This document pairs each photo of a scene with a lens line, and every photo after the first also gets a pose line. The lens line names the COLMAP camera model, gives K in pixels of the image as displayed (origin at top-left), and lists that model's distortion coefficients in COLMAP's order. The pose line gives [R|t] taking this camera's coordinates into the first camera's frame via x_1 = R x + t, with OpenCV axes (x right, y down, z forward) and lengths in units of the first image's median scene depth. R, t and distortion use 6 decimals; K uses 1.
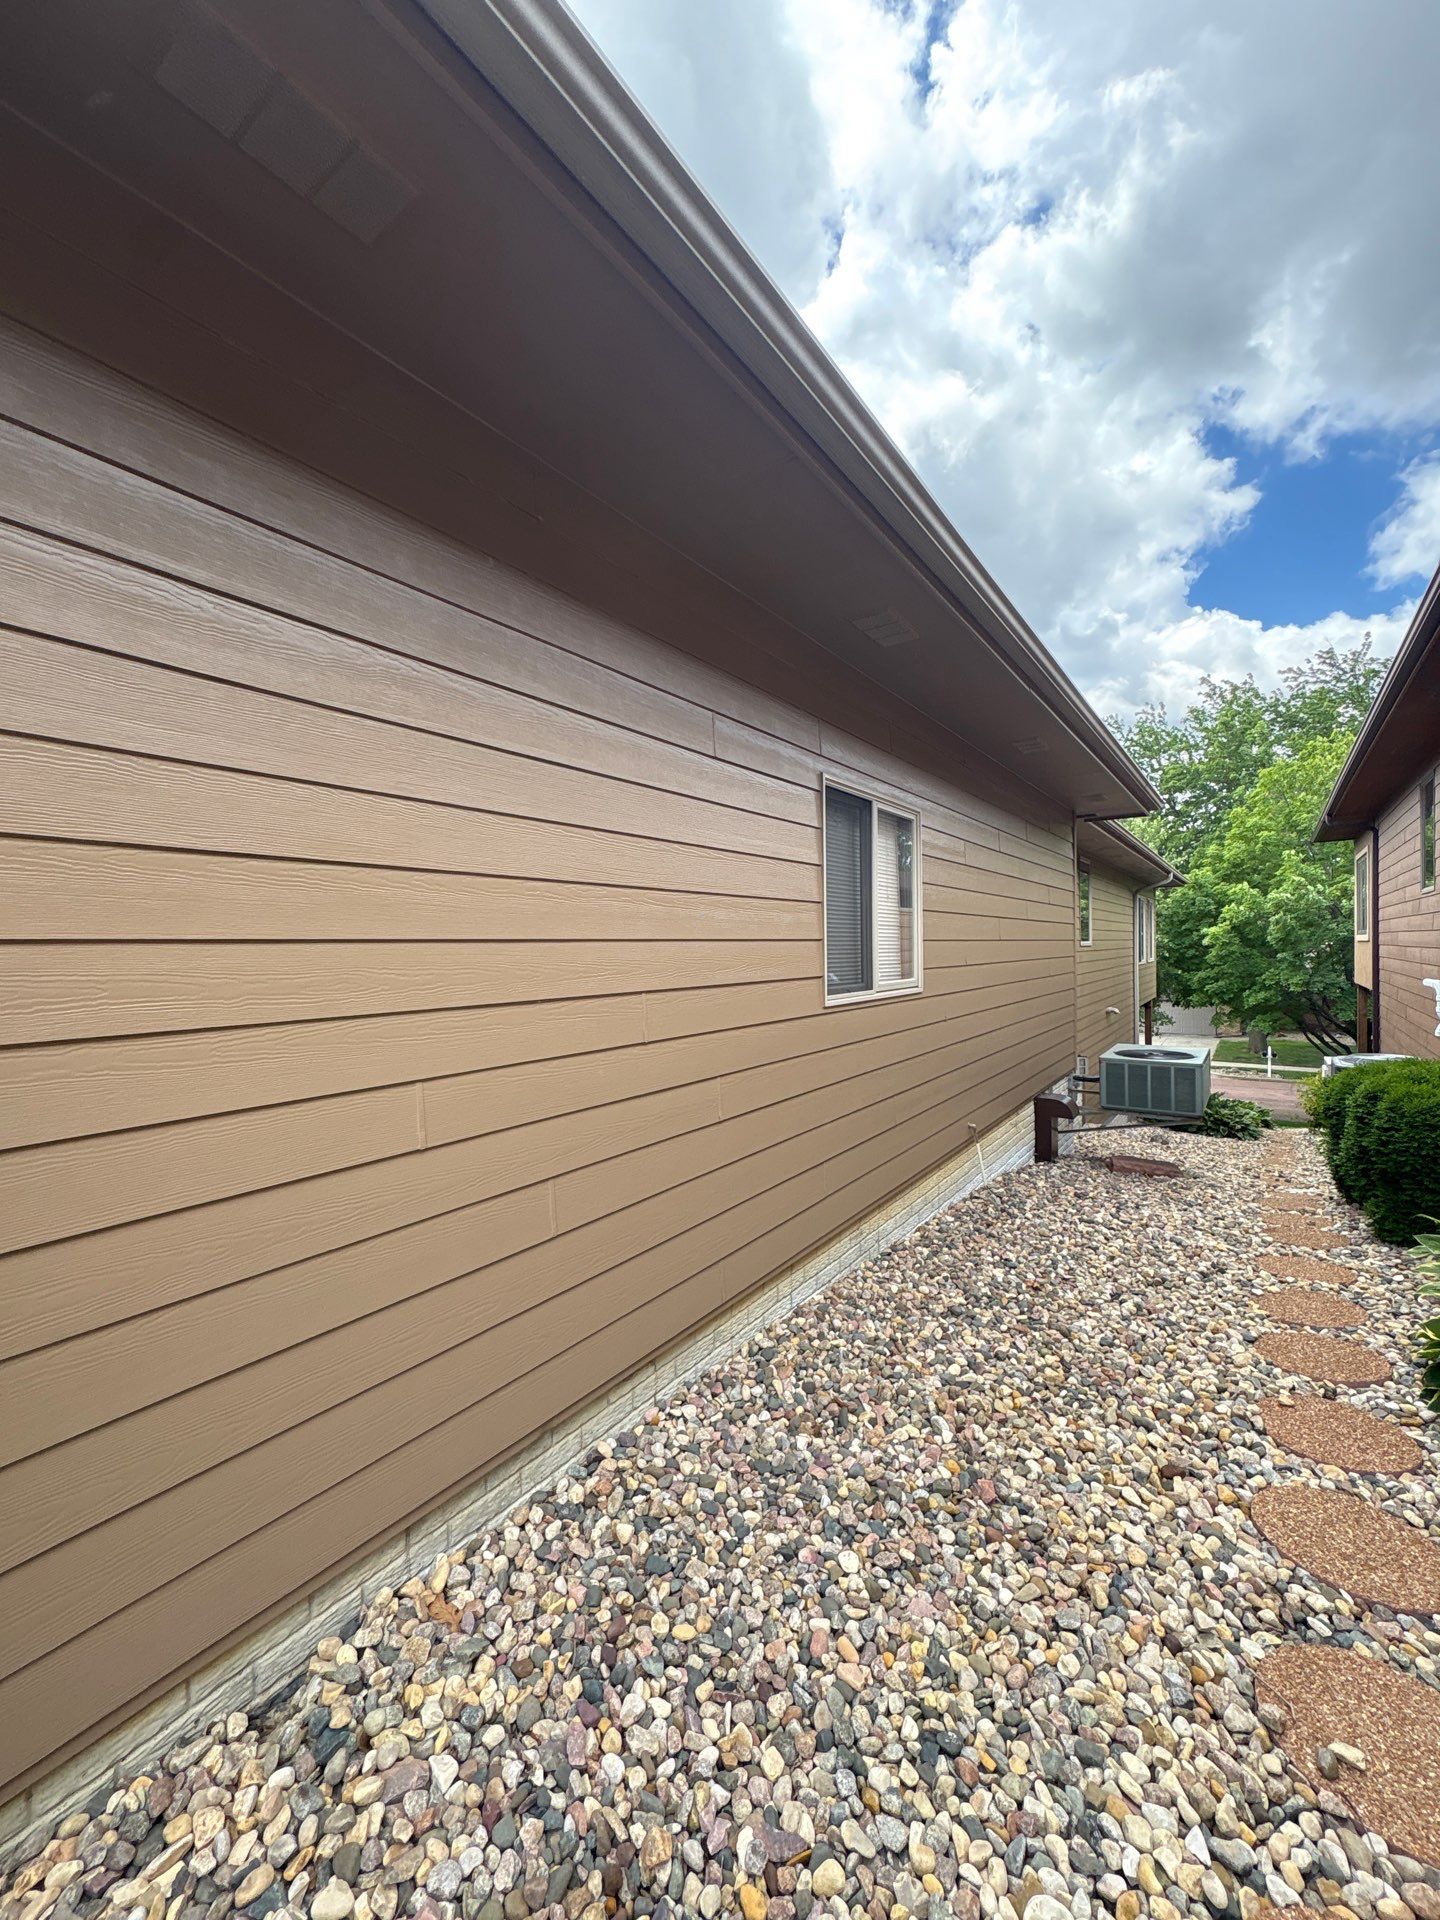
lens RADIAL K [[764.8, 0, 715.4], [0, 764.8, 957.2], [0, 0, 1]] dist [-0.002287, 0.000520]
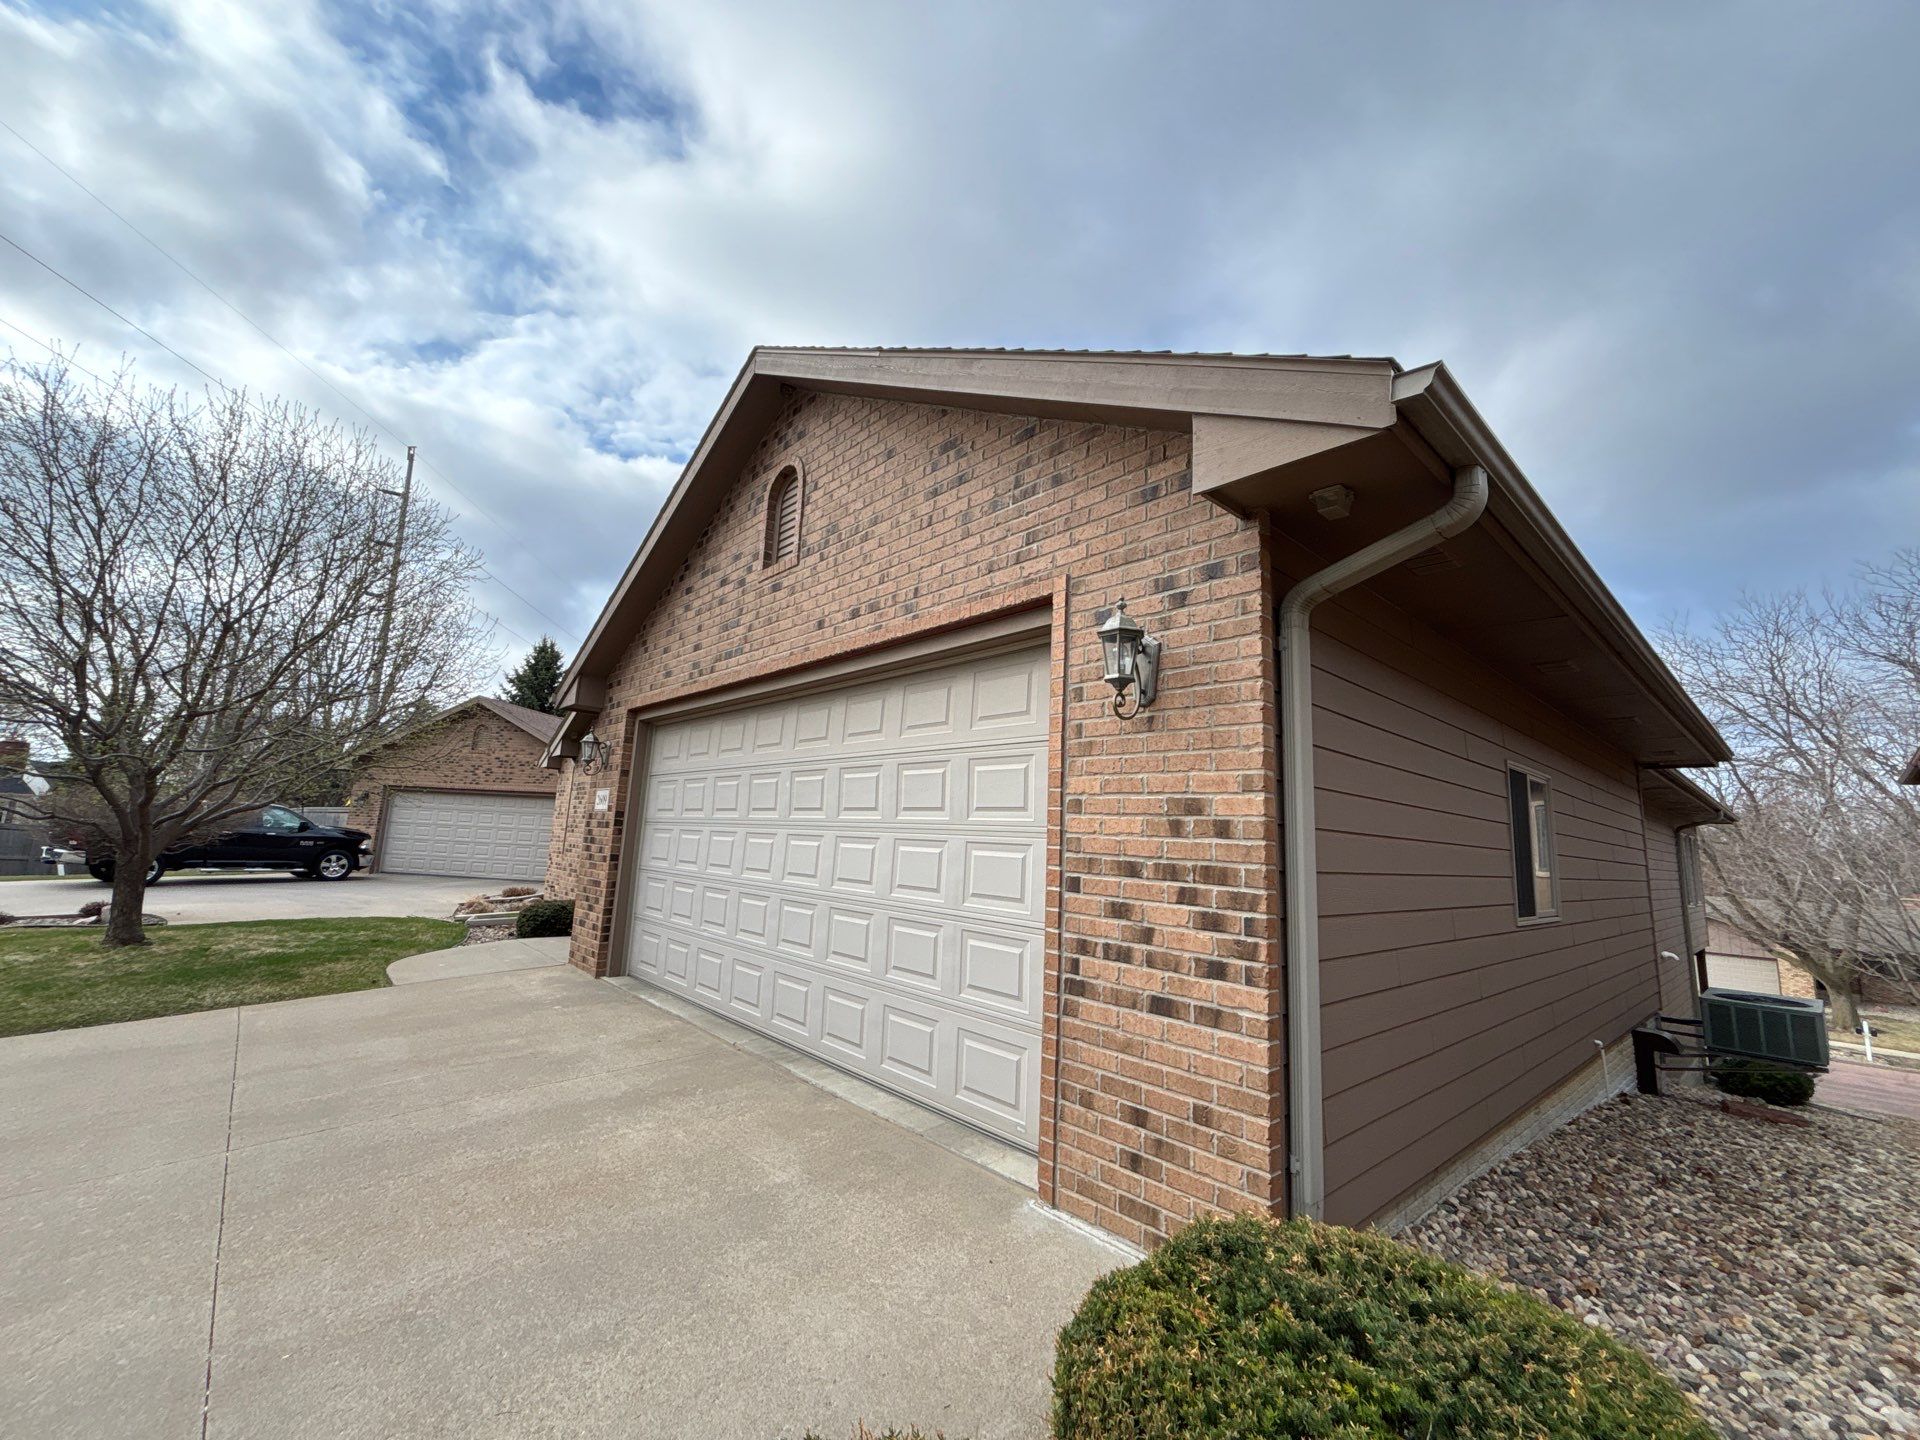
lens RADIAL K [[764.8, 0, 959.1], [0, 764.8, 711.3], [0, 0, 1]] dist [-0.002287, 0.000520]
pose [[0.974390, 0.028076, -0.223103, -0.487819], [-0.068262, 0.982285, -0.174517, -0.008029], [0.214251, 0.185277, 0.959046, -0.556251]]
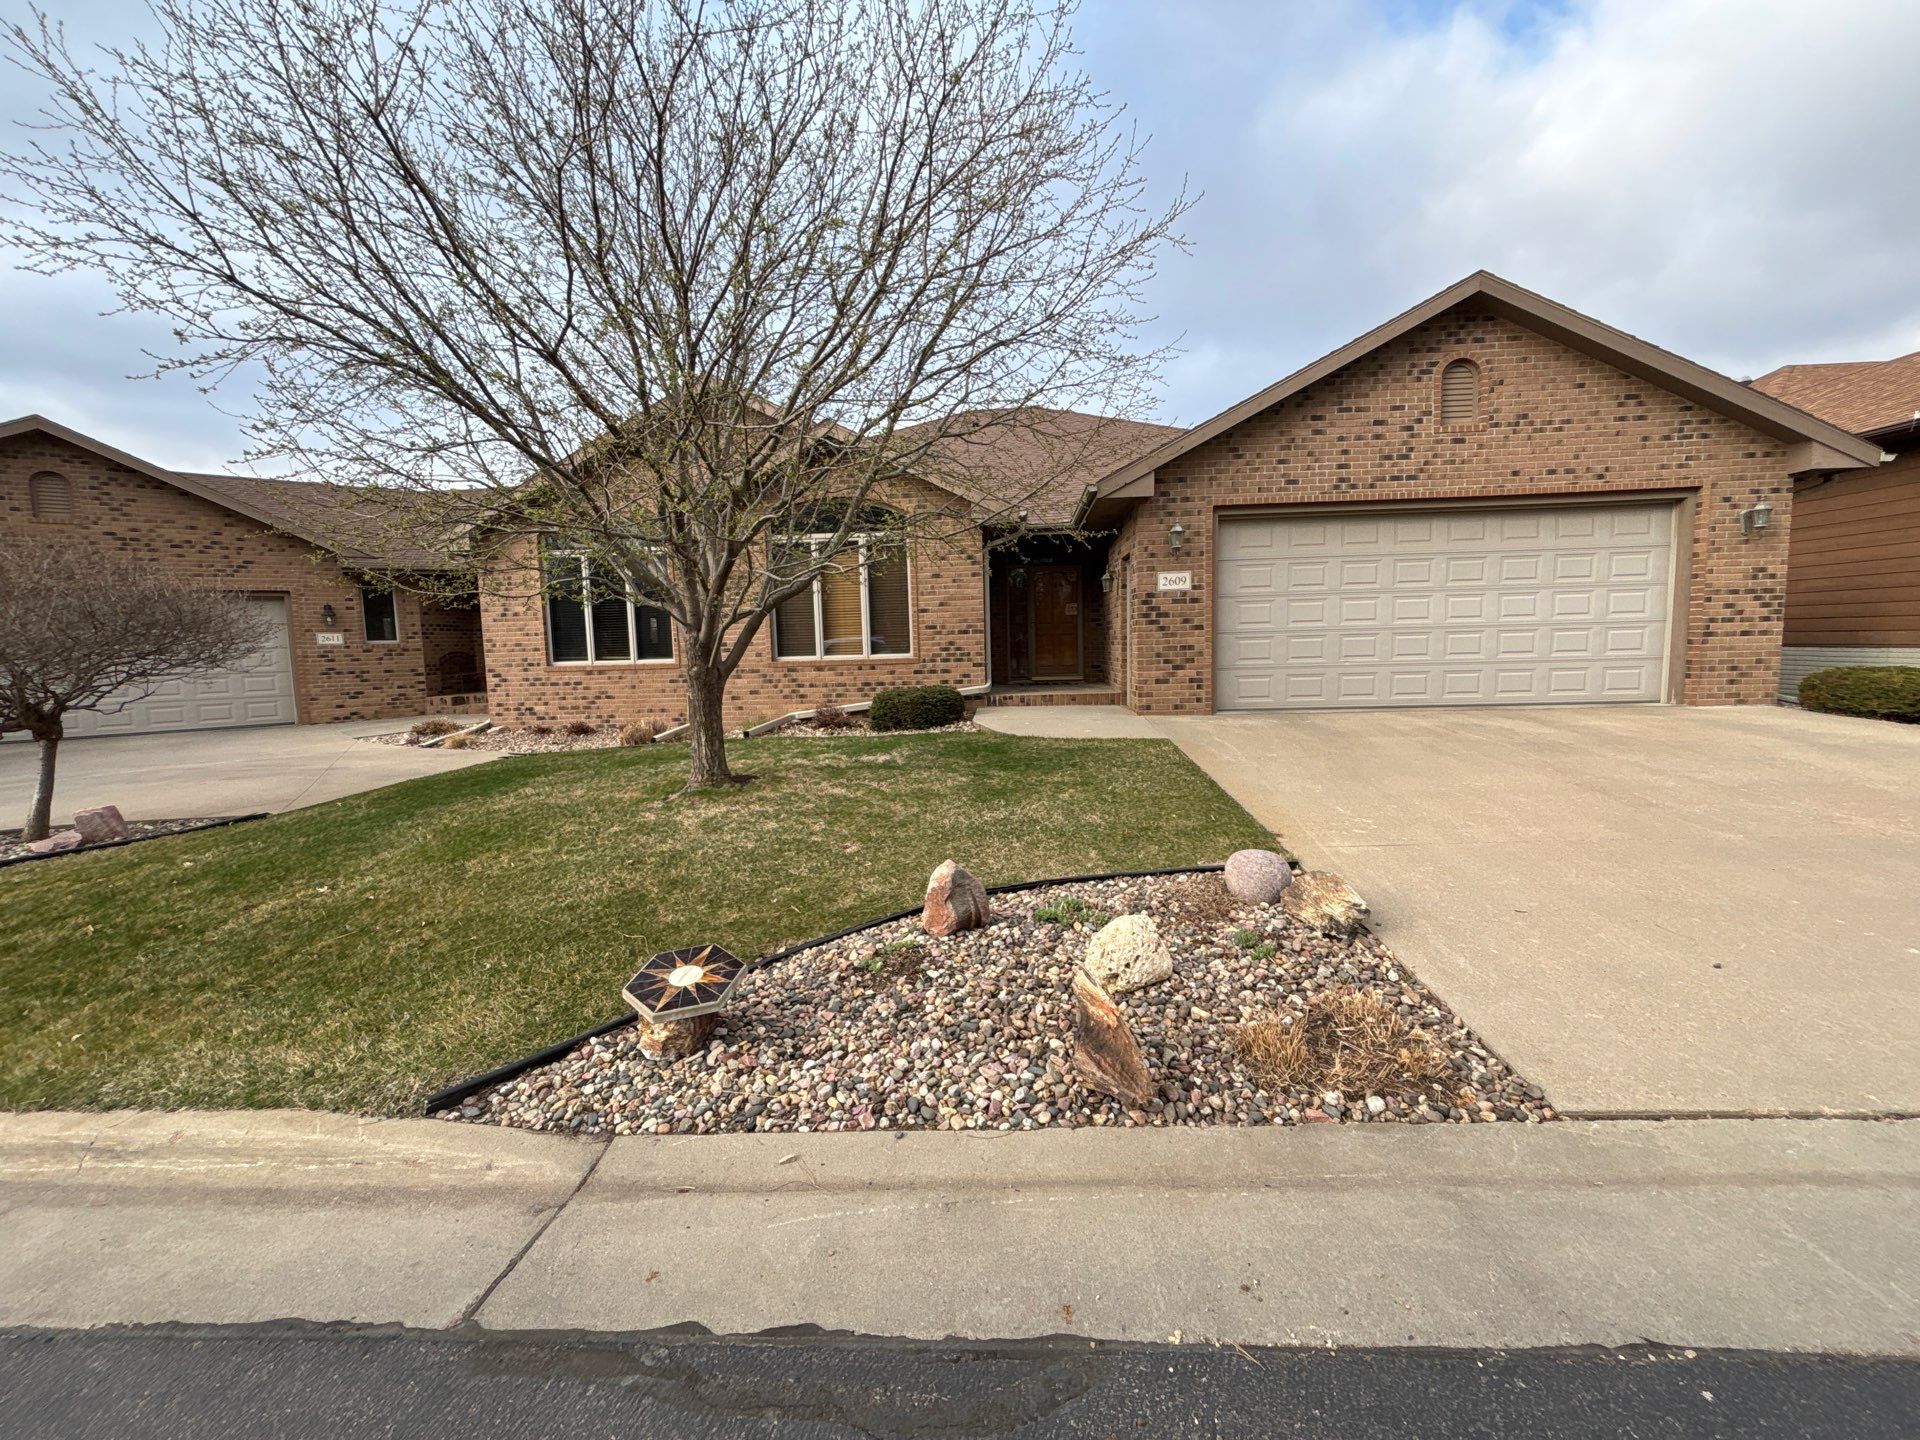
lens RADIAL K [[764.8, 0, 954.9], [0, 764.8, 706.1], [0, 0, 1]] dist [-0.002287, 0.000520]
pose [[0.858877, -0.048648, 0.509866, -3.678396], [0.014997, 0.997441, 0.069906, 0.149466], [-0.511962, -0.052394, 0.857409, -0.530439]]
